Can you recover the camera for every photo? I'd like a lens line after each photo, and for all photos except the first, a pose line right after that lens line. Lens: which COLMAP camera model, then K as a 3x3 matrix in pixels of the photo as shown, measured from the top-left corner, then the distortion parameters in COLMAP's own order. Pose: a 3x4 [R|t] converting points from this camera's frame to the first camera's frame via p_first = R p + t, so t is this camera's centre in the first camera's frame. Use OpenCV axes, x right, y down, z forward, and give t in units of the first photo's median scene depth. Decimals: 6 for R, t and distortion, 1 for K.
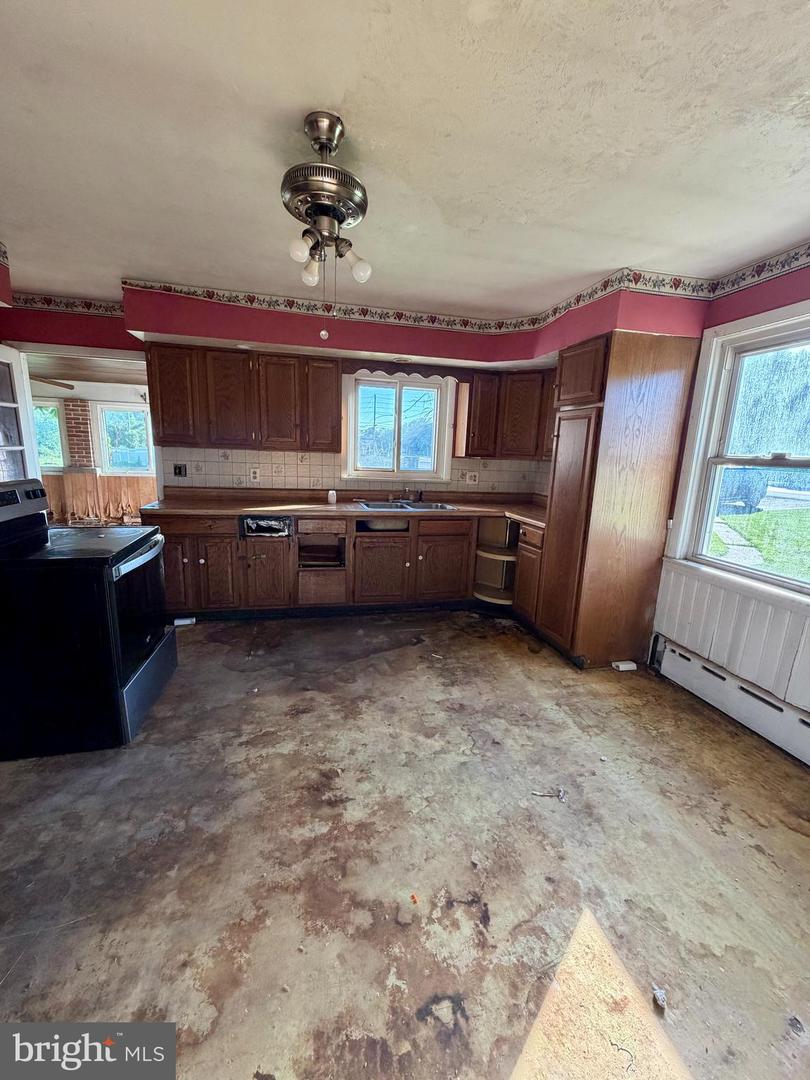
lens RADIAL K [[432.5, 0, 406.9], [0, 432.5, 534.7], [0, 0, 1]] dist [-0.001898, 0.000757]
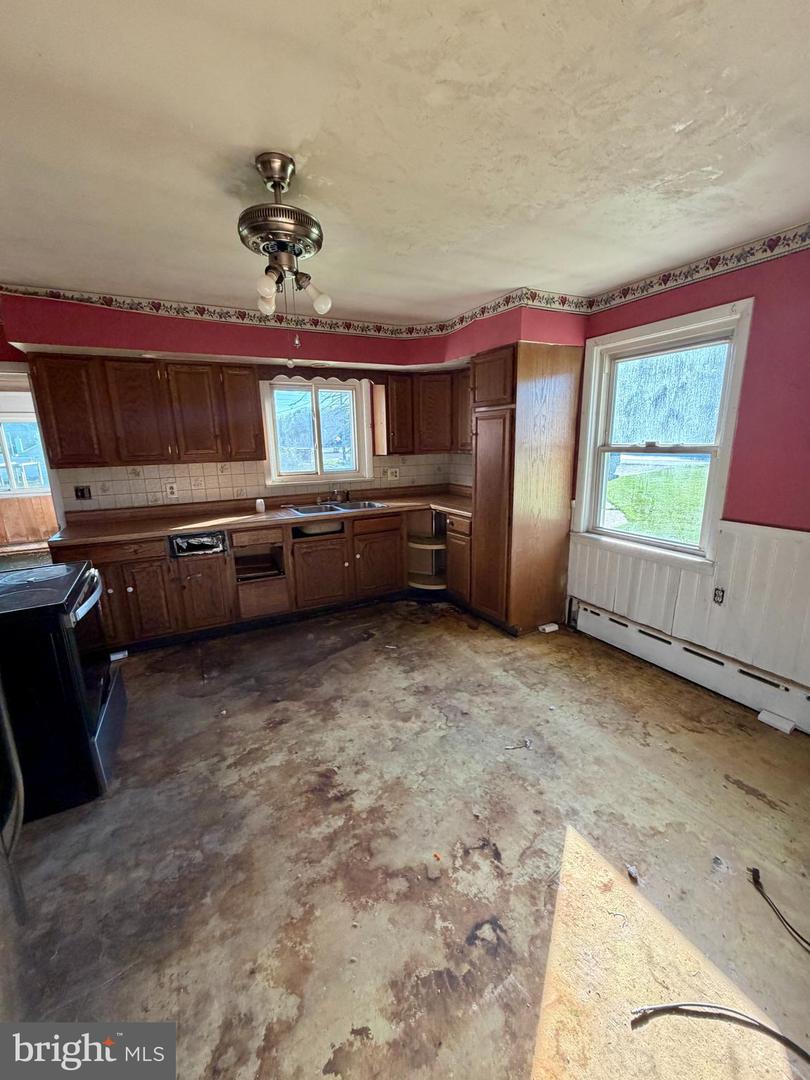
lens RADIAL K [[432.5, 0, 406.9], [0, 432.5, 534.7], [0, 0, 1]] dist [-0.001898, 0.000757]
pose [[0.967133, -0.110748, 0.228886, -0.142484], [0.104284, 0.993735, 0.040185, -0.045547], [-0.231903, -0.014995, 0.972623, -0.061067]]
